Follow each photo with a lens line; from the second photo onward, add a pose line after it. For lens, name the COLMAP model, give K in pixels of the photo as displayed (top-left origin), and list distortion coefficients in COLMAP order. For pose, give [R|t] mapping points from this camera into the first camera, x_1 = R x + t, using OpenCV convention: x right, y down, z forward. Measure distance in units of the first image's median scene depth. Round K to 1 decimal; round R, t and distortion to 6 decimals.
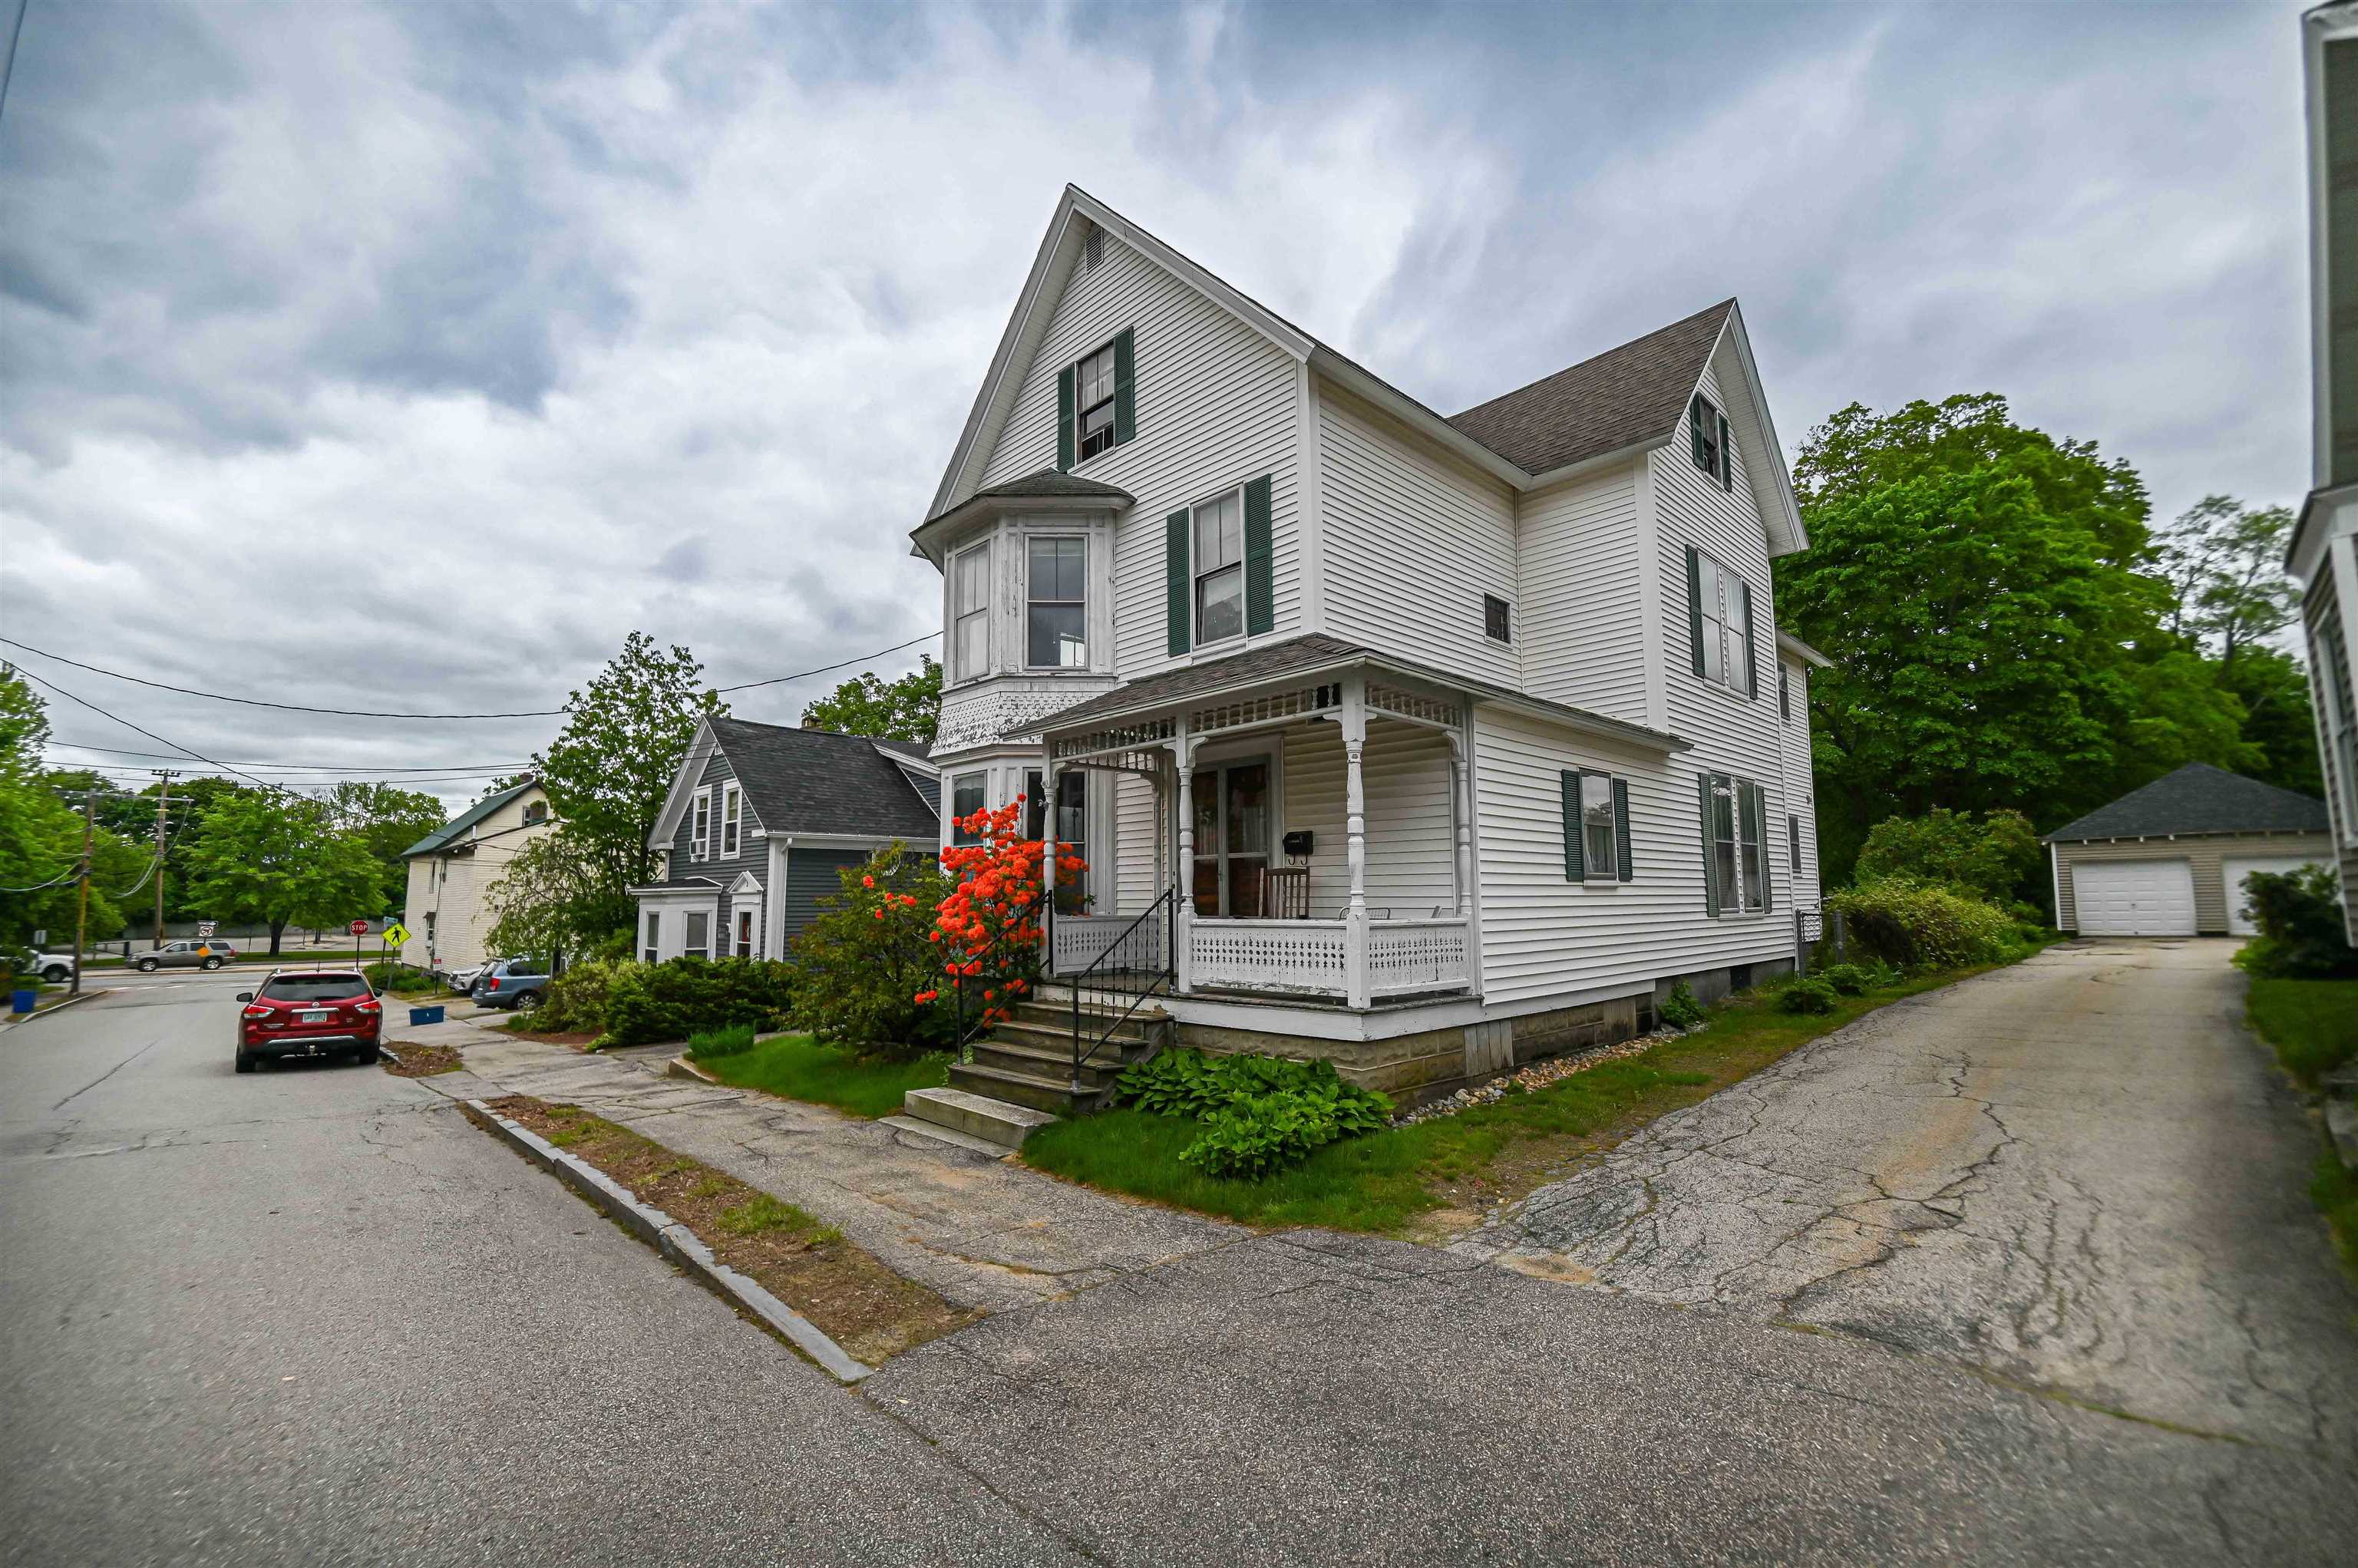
lens RADIAL K [[982.6, 0, 1163.1], [0, 982.6, 793.0], [0, 0, 1]] dist [0.001473, -0.007283]
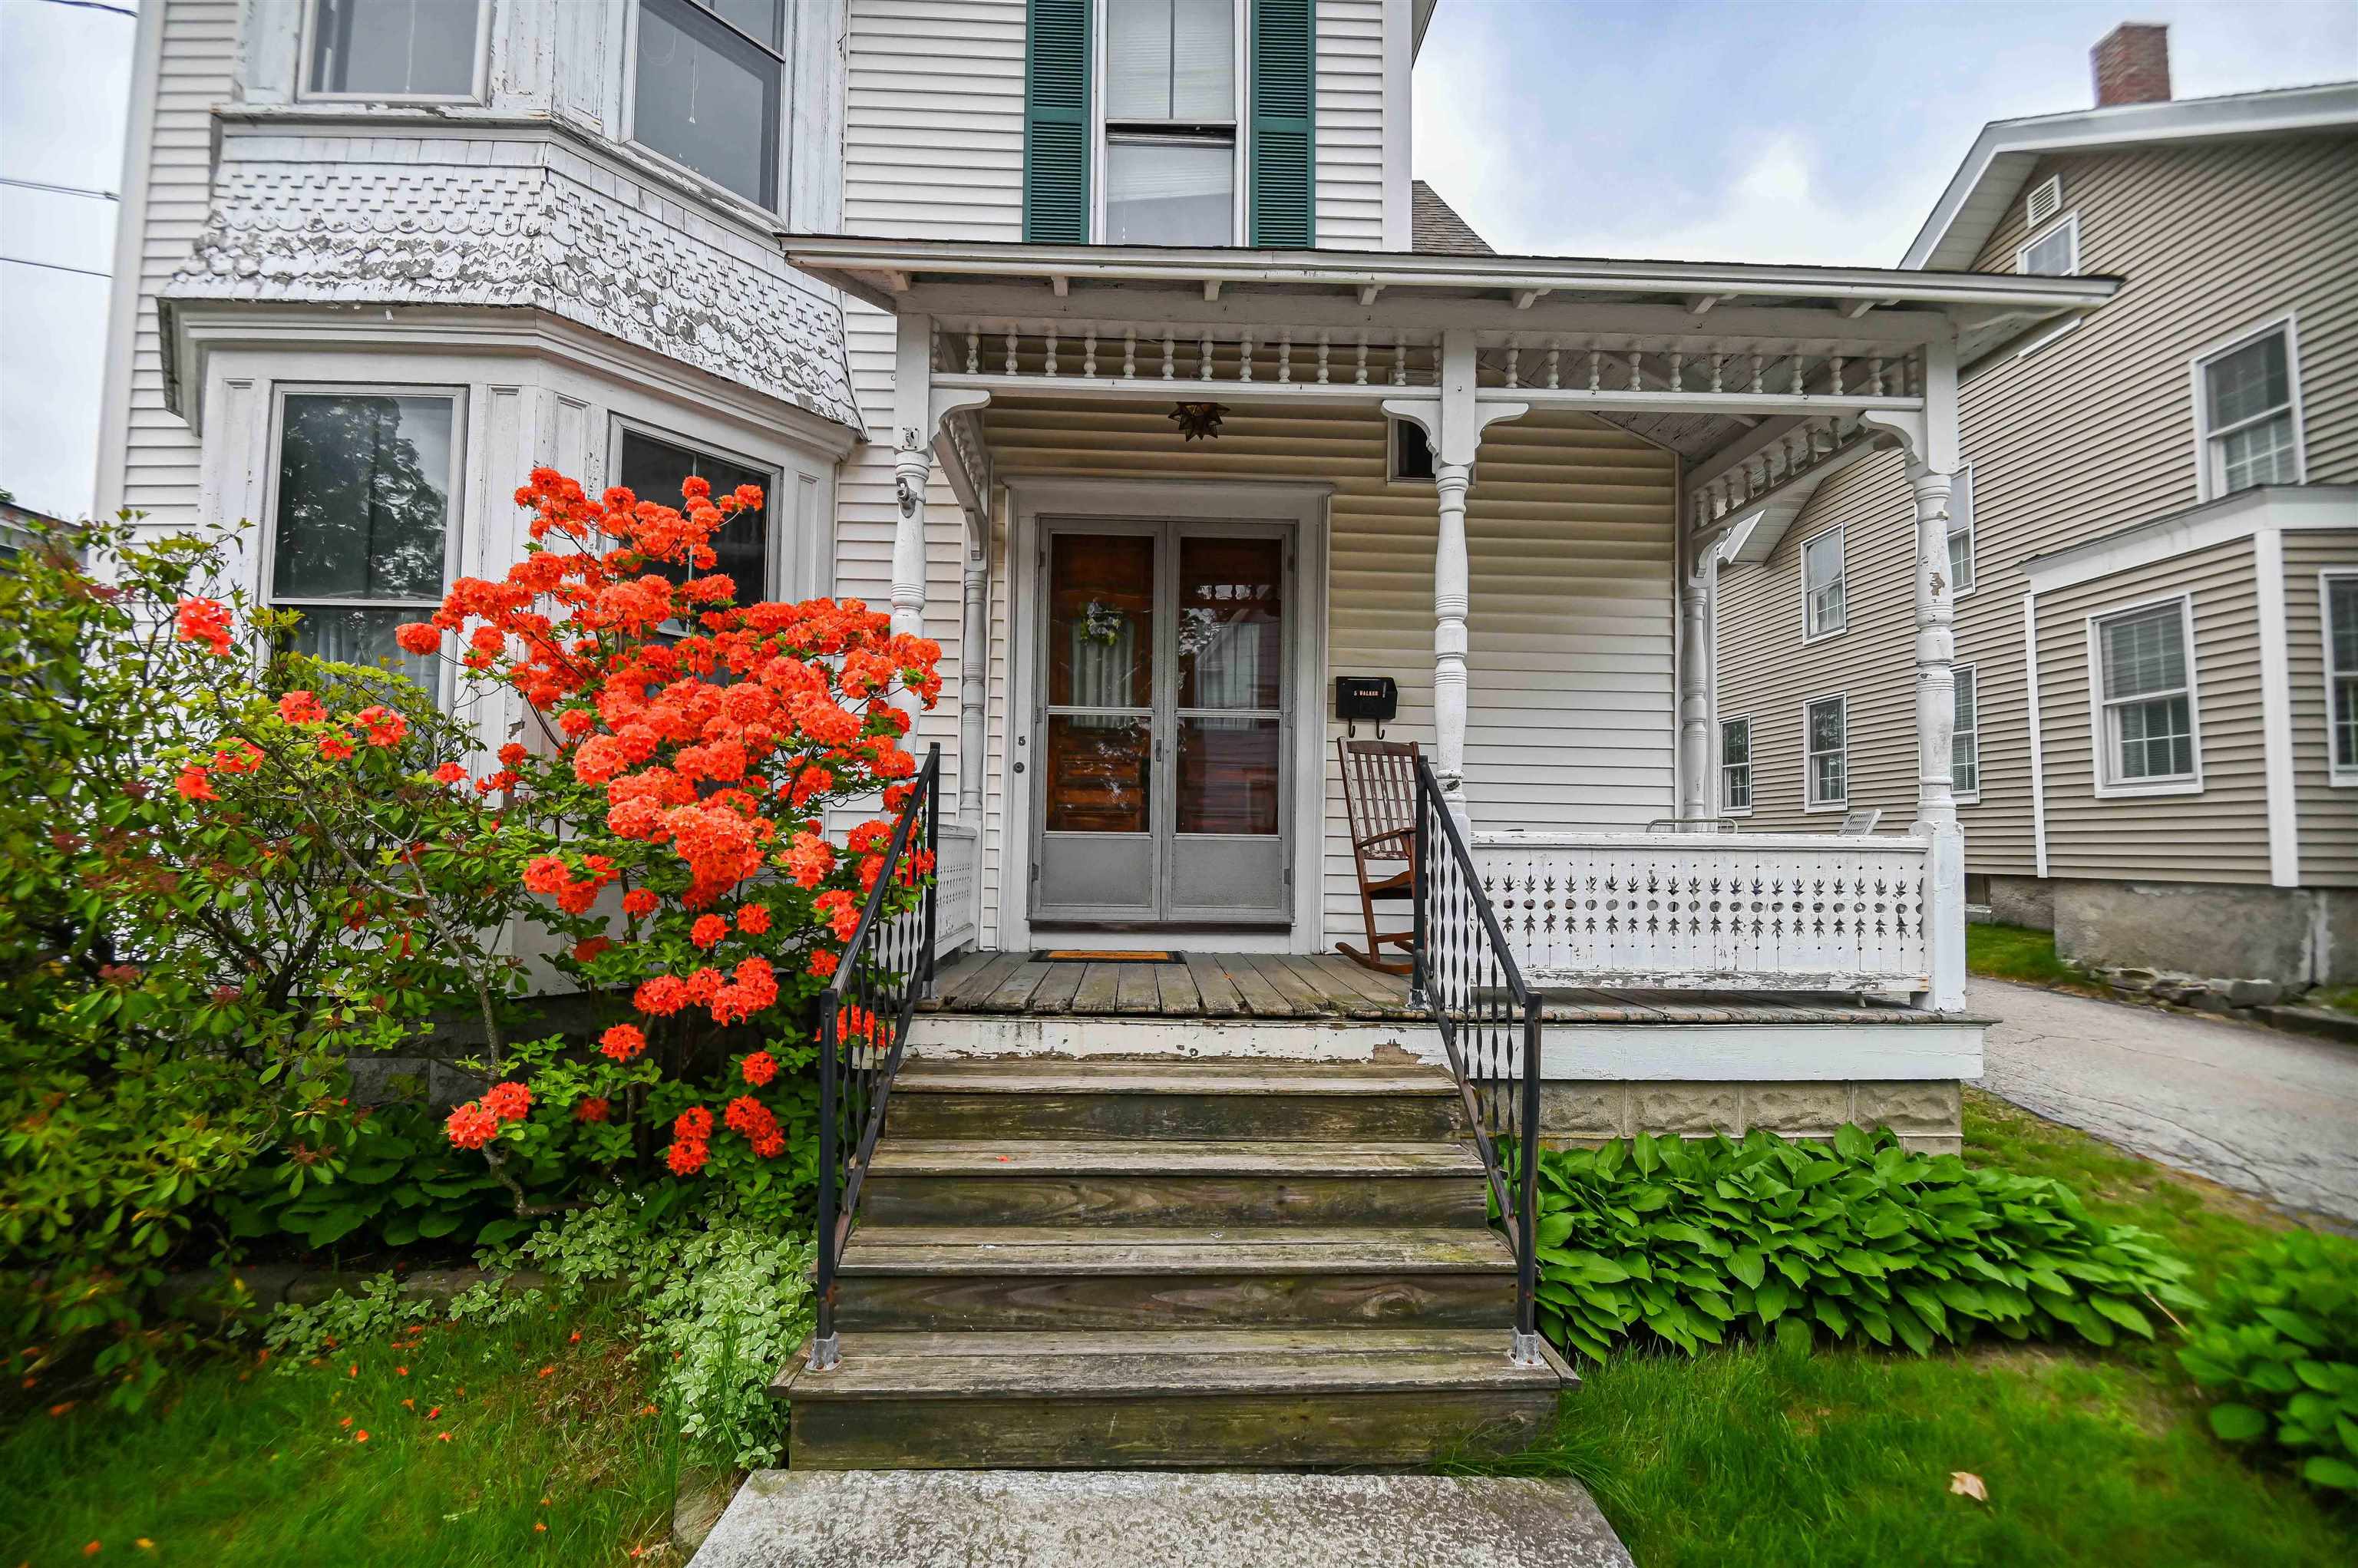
lens RADIAL K [[982.6, 0, 1170.6], [0, 982.6, 807.8], [0, 0, 1]] dist [0.001473, -0.007283]
pose [[0.662158, 0.045851, 0.747961, -0.283838], [-0.100728, 0.994514, 0.028208, 0.092226], [-0.742564, -0.094019, 0.663144, 0.631001]]
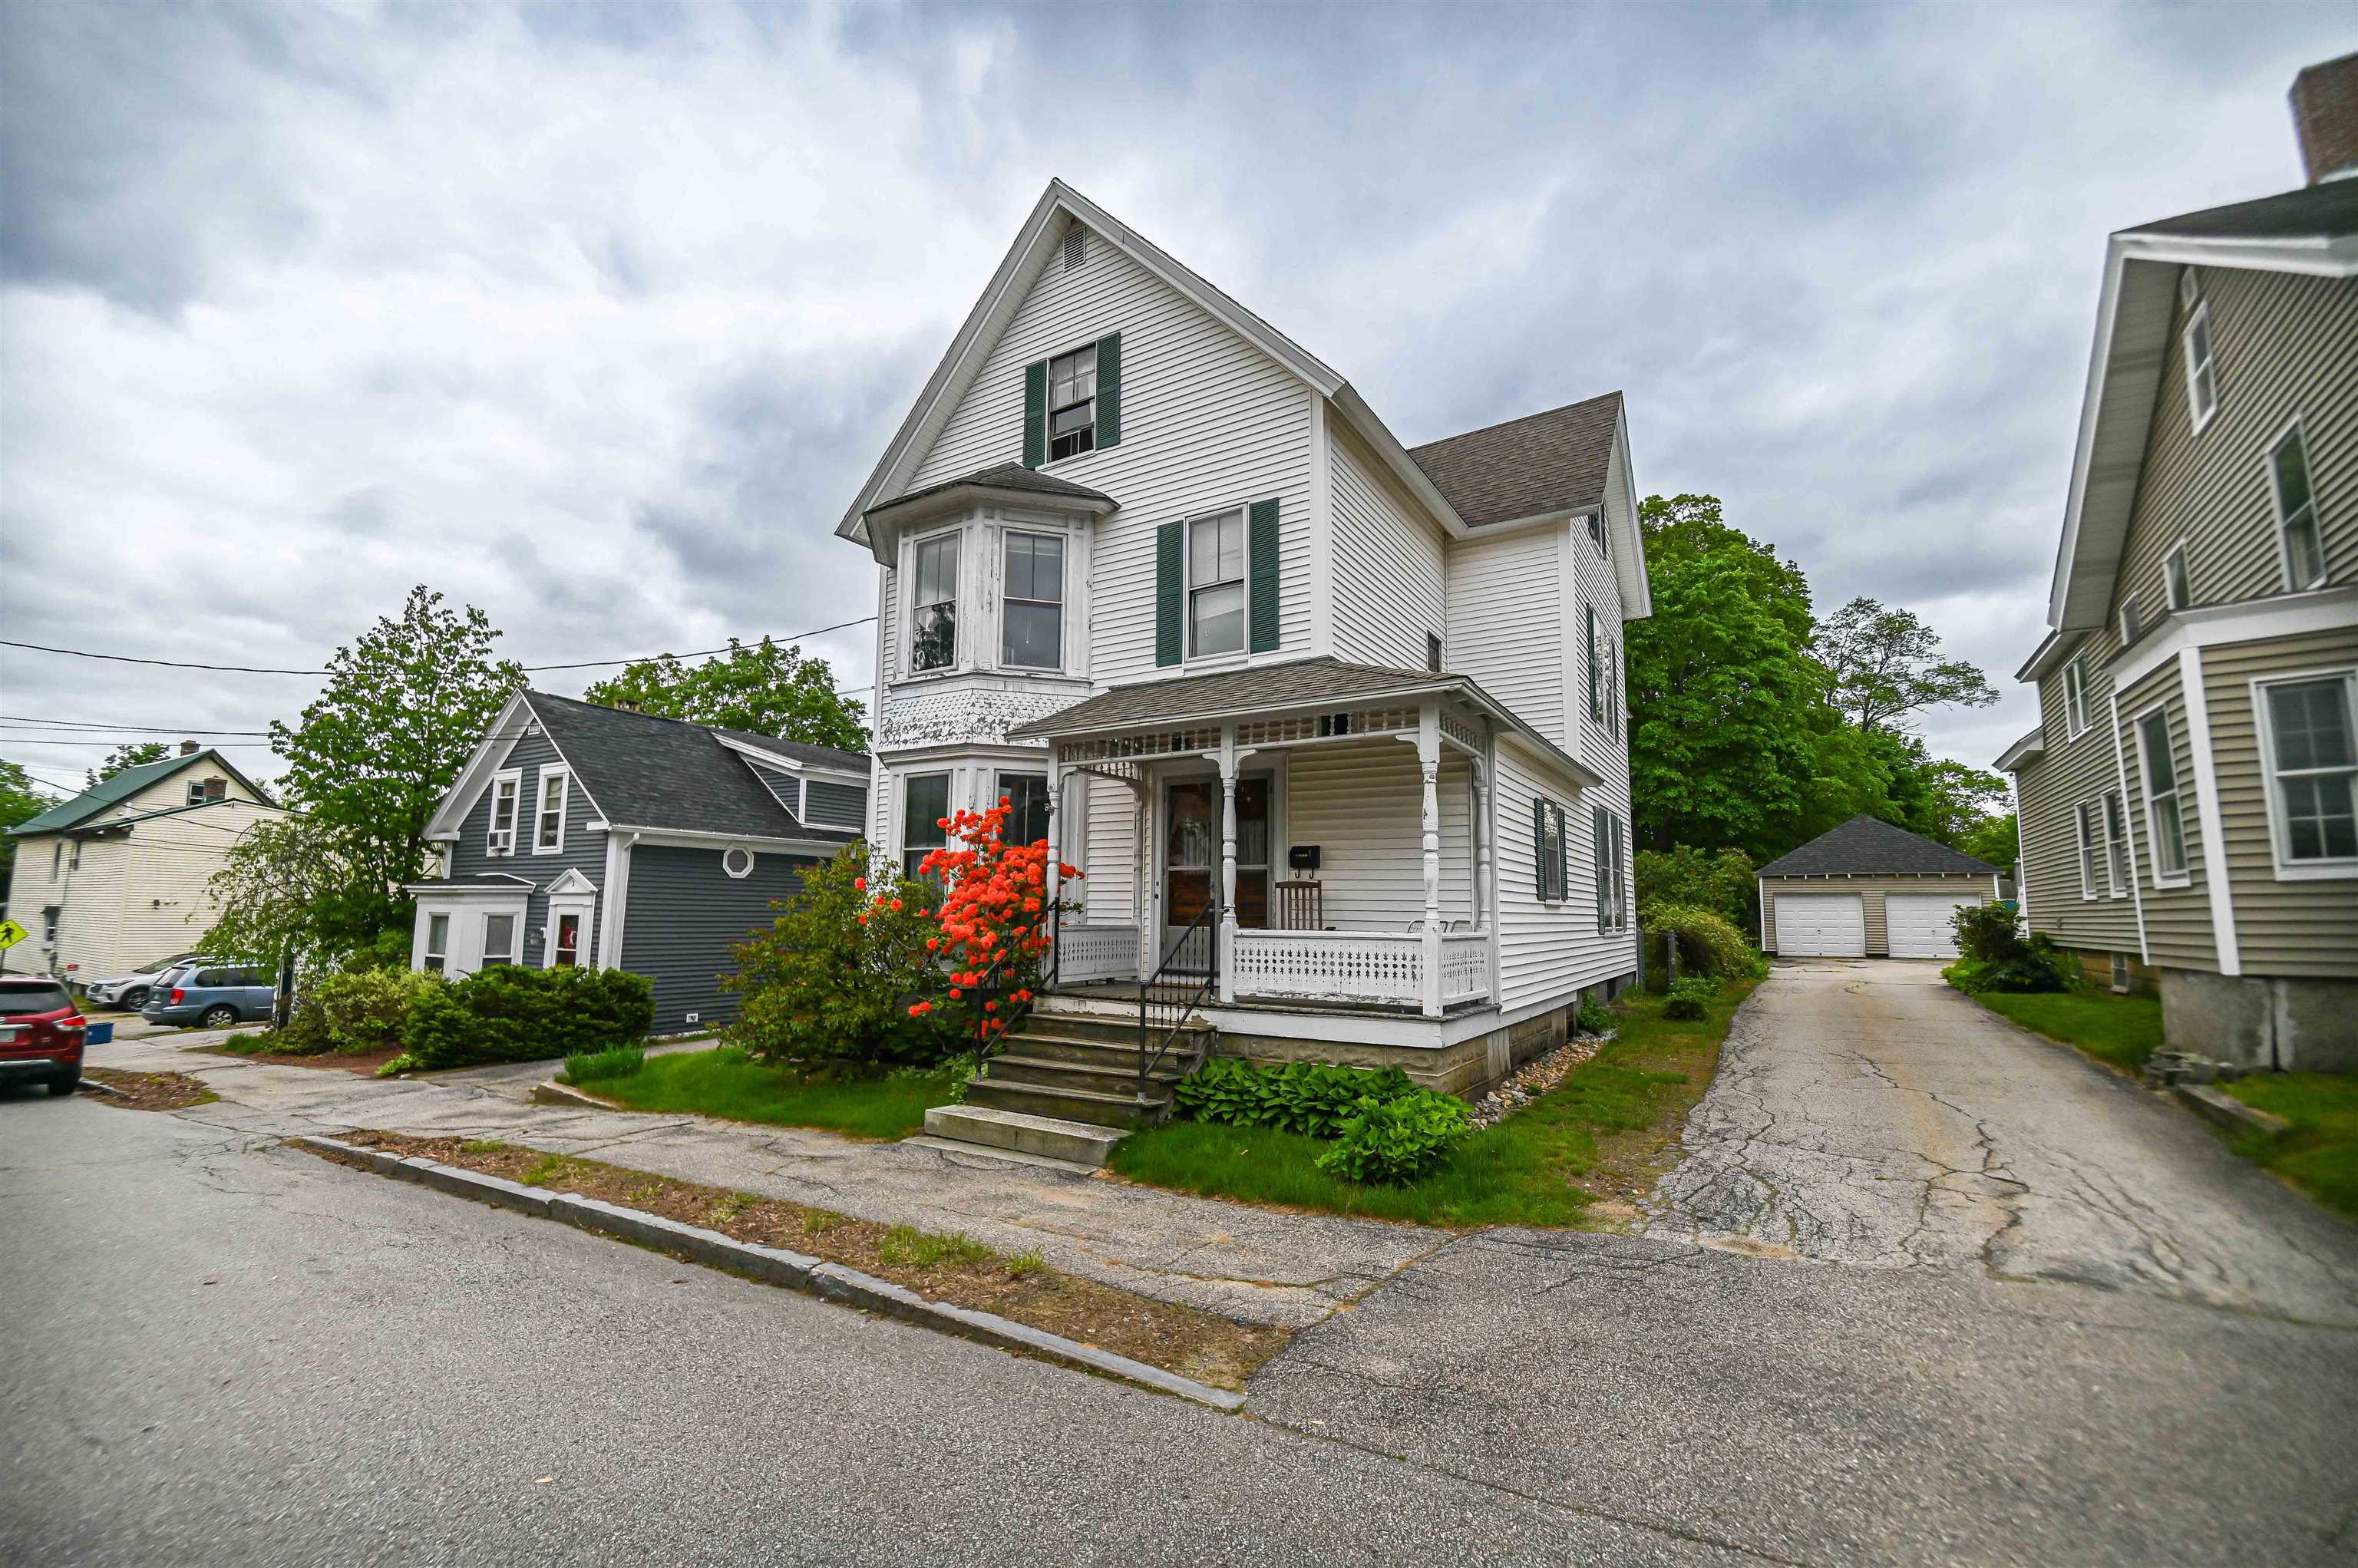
lens RADIAL K [[982.6, 0, 1157.4], [0, 982.6, 790.9], [0, 0, 1]] dist [0.001473, -0.007283]
pose [[0.970679, 0.048532, 0.235429, -0.225083], [-0.044843, 0.998773, -0.021003, 0.008630], [-0.236159, 0.009830, 0.971665, 0.030504]]
